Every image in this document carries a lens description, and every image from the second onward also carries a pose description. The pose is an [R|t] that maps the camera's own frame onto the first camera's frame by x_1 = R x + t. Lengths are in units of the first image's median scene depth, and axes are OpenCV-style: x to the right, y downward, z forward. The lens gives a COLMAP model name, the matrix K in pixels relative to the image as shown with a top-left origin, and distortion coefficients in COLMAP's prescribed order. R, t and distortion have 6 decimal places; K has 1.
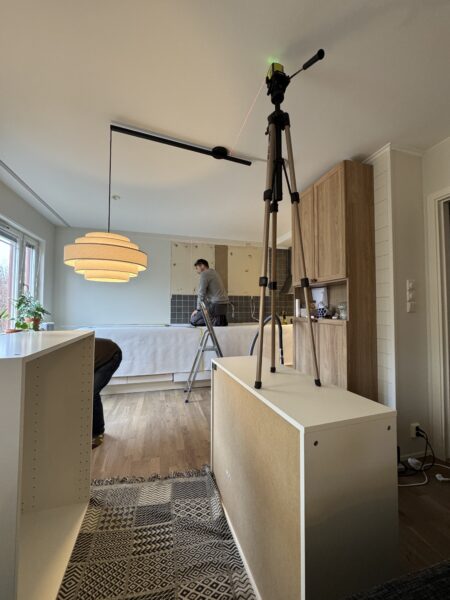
lens RADIAL K [[239.5, 0, 226.1], [0, 239.5, 298.9], [0, 0, 1]] dist [0.000096, 0.000200]
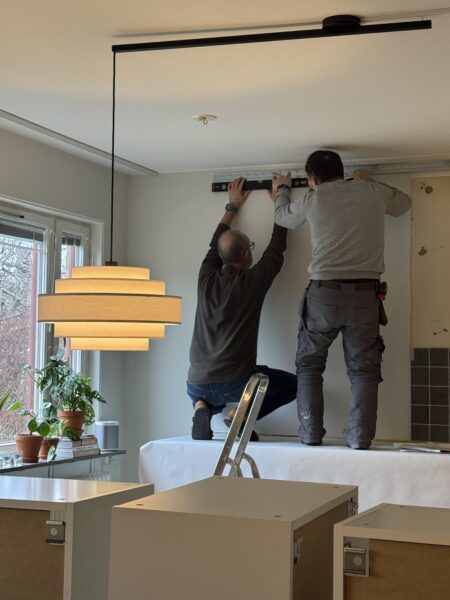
lens RADIAL K [[1074.9, 0, 230.8], [0, 1074.9, 308.3], [0, 0, 1]] dist [0.155835, 0.000000]
pose [[0.791807, -0.022116, -0.610371, 0.578754], [0.013436, 0.999733, -0.018795, -0.060017], [0.610624, 0.006681, 0.791893, -0.350047]]
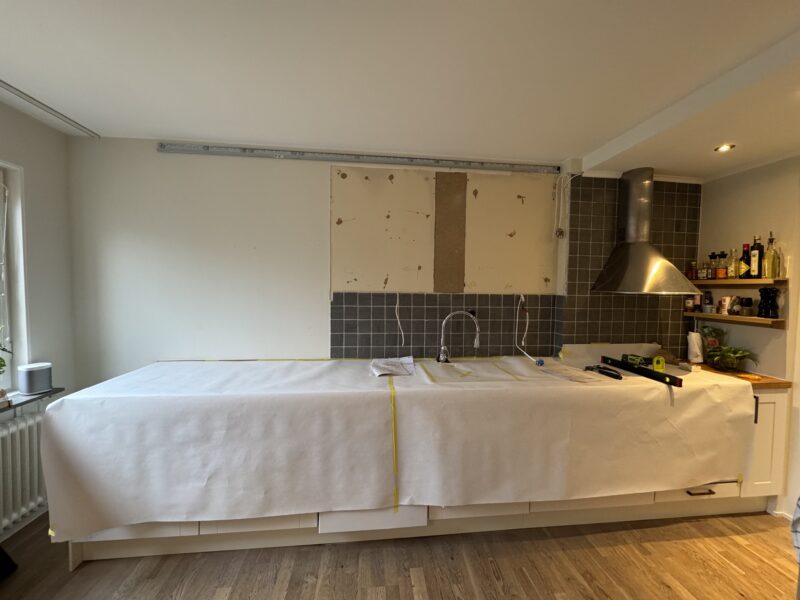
lens RADIAL K [[319.3, 0, 399.5], [0, 319.3, 299.8], [0, 0, 1]] dist [0.000096, 0.000200]
pose [[0.986409, 0.019255, -0.163177, -0.018148], [-0.005317, 0.996330, 0.085428, -0.070346], [0.164223, -0.083400, 0.982891, 0.580038]]
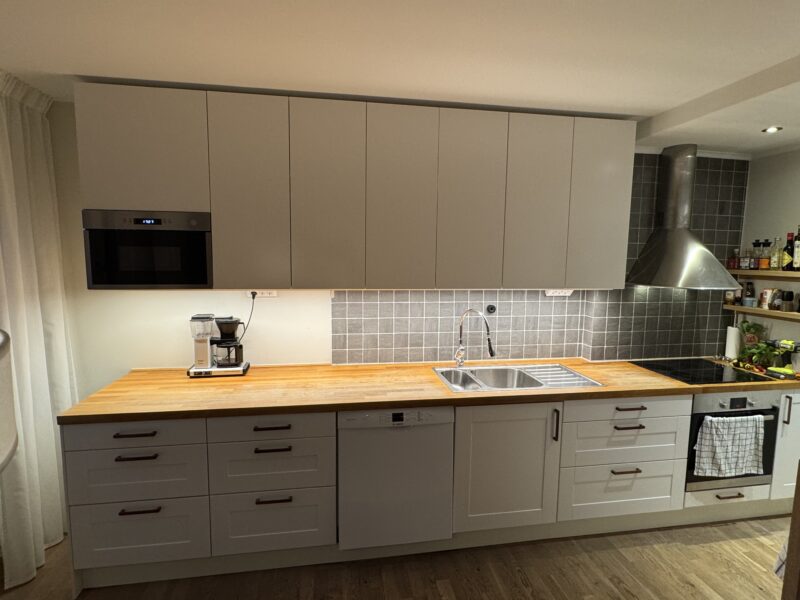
lens RADIAL K [[424.0, 0, 396.4], [0, 424.0, 300.8], [0, 0, 1]] dist [0.006224, -0.002287]
pose [[0.994091, 0.020290, -0.106636, -0.076869], [-0.004348, 0.989031, 0.147645, -0.122481], [0.108462, -0.146309, 0.983275, 0.460131]]
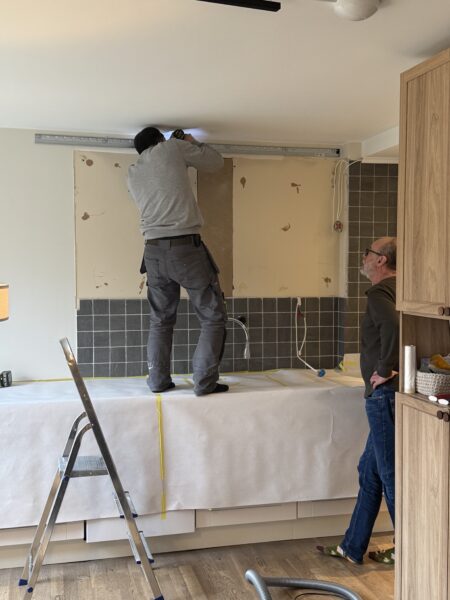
lens RADIAL K [[694.3, 0, 223.6], [0, 694.3, 306.0], [0, 0, 1]] dist [0.133170, 0.000000]
pose [[0.999618, -0.001362, -0.027594, 0.030739], [0.003799, 0.996072, 0.088467, -0.131611], [0.027365, -0.088538, 0.995697, -0.081780]]
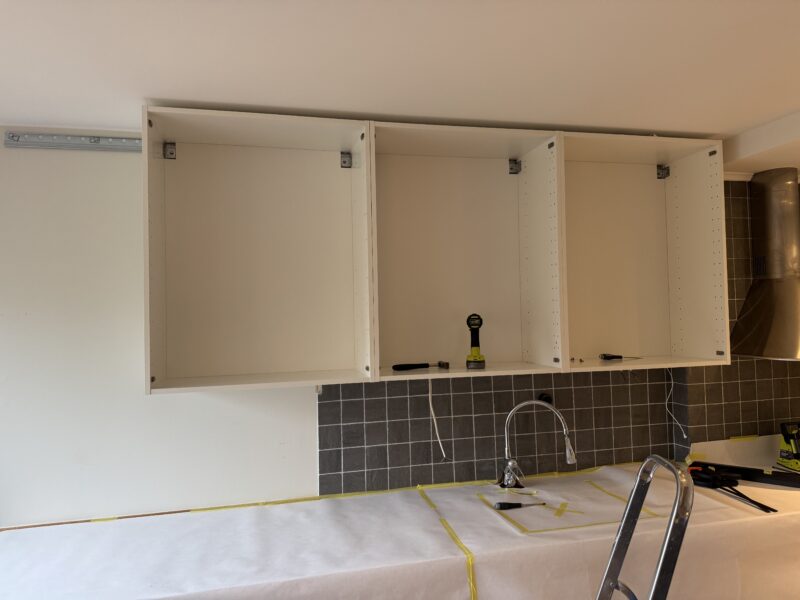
lens RADIAL K [[561.0, 0, 397.0], [0, 561.0, 295.6], [0, 0, 1]] dist [0.086989, -0.099812]
pose [[0.999102, -0.028333, -0.031510, -0.161782], [0.028477, 0.999586, 0.004132, -0.136638], [0.031380, -0.005026, 0.999495, 0.521529]]
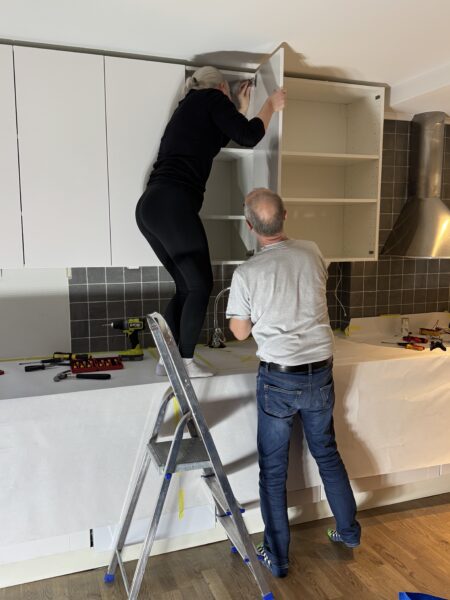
lens RADIAL K [[525.7, 0, 227.5], [0, 525.7, 302.8], [0, 0, 1]] dist [0.091445, -0.074311]
pose [[0.996295, -0.016035, 0.084498, -0.099038], [0.001562, 0.985677, 0.168637, -0.116858], [-0.085992, -0.167880, 0.982050, 0.342769]]
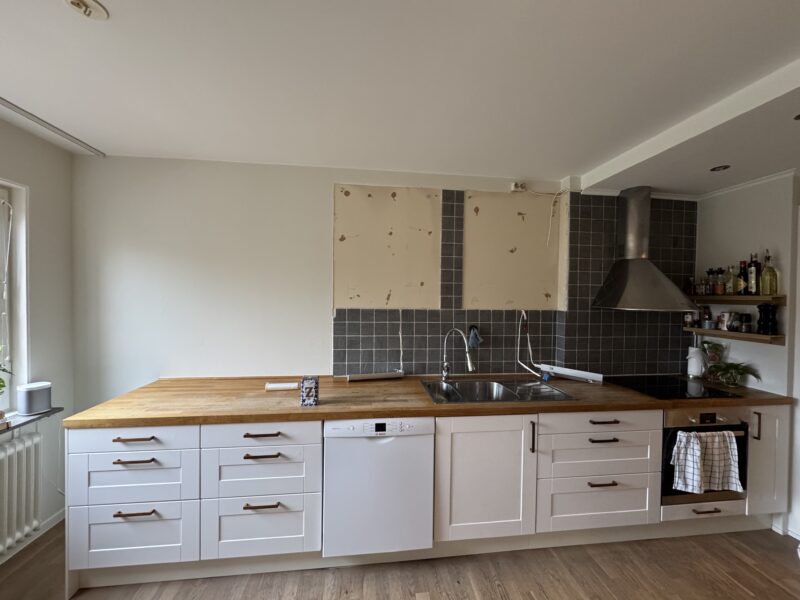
lens RADIAL K [[319.3, 0, 399.5], [0, 319.3, 299.9], [0, 0, 1]] dist [0.000096, 0.000200]
pose [[0.987907, 0.013198, -0.154485, -0.030954], [-0.004390, 0.998352, 0.057219, -0.086764], [0.154986, -0.055849, 0.986337, 0.576725]]
